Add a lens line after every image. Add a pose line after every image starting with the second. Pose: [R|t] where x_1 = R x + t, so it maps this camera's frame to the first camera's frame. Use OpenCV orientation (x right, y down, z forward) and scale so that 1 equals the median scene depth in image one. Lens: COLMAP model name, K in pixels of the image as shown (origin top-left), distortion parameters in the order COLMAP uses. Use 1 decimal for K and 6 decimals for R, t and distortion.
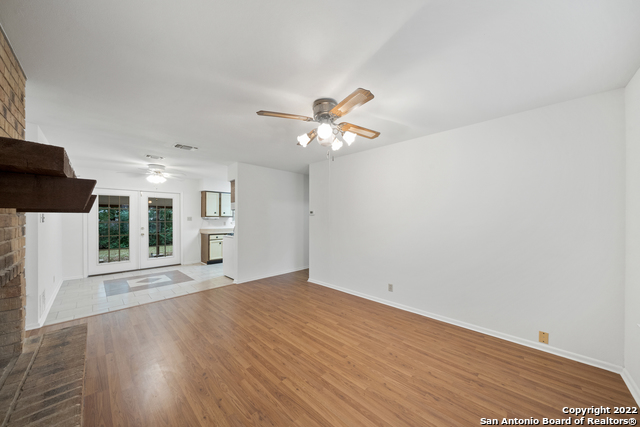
lens RADIAL K [[219.6, 0, 320.7], [0, 219.6, 215.5], [0, 0, 1]] dist [-0.002525, -0.000080]
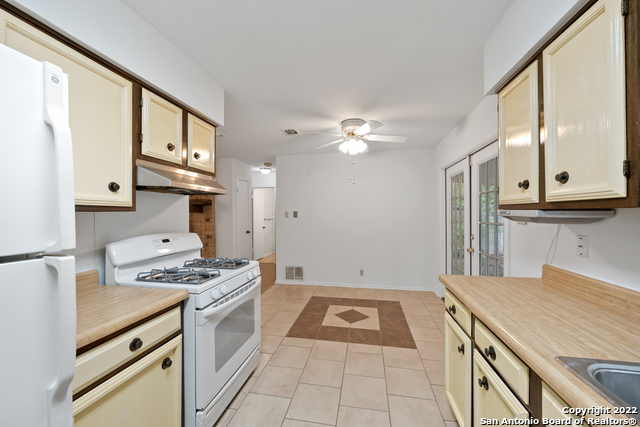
lens RADIAL K [[248.3, 0, 320.0], [0, 248.3, 213.5], [0, 0, 1]] dist [-0.001843, -0.000164]
pose [[-0.840655, 0.003486, -0.541560, -0.513359], [0.010890, 0.999886, -0.010467, 0.024206], [0.541462, -0.014697, -0.840597, 2.363677]]
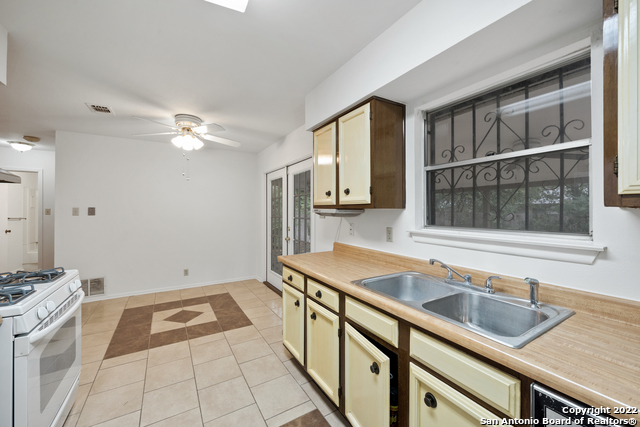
lens RADIAL K [[250.5, 0, 318.6], [0, 250.5, 209.9], [0, 0, 1]] dist [-0.001036, -0.000143]
pose [[-0.263075, -0.001306, -0.964775, -0.344325], [0.011606, 0.999922, -0.004519, 0.023373], [0.964706, -0.012386, -0.263039, 2.355126]]
